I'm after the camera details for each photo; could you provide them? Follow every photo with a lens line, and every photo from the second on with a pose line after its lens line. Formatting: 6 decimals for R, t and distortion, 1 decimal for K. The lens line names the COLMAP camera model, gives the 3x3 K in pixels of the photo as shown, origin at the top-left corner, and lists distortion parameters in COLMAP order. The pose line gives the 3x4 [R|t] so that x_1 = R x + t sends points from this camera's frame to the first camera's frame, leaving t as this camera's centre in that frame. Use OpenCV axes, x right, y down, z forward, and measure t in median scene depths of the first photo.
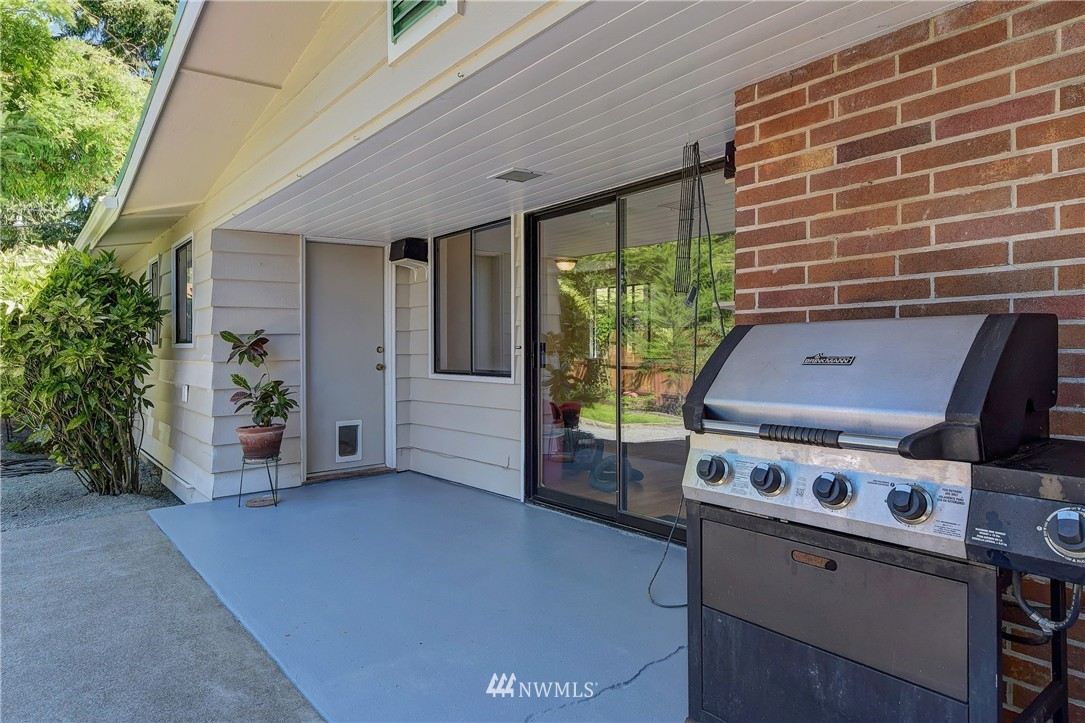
lens RADIAL K [[666.6, 0, 543.8], [0, 666.6, 354.9], [0, 0, 1]] dist [0.000689, -0.000441]
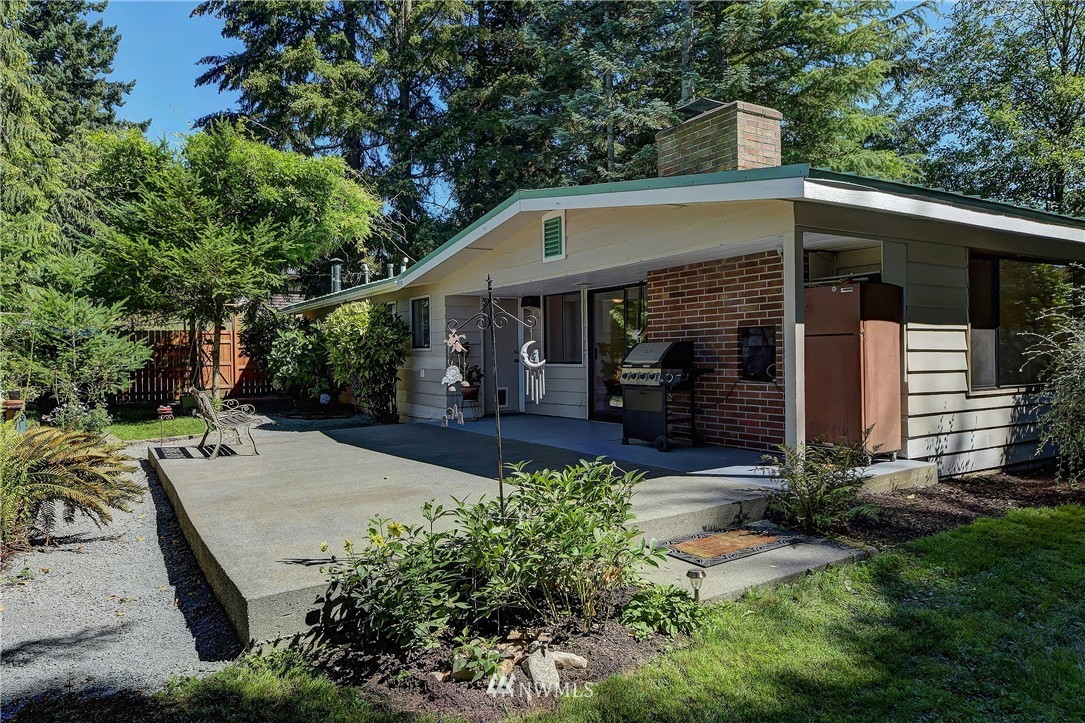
lens RADIAL K [[701.6, 0, 543.3], [0, 701.6, 360.5], [0, 0, 1]] dist [0.003166, 0.000203]
pose [[0.993444, -0.002033, -0.114298, 0.083053], [0.001638, 0.999992, -0.003546, 0.028202], [0.114304, 0.003335, 0.993440, -1.227656]]
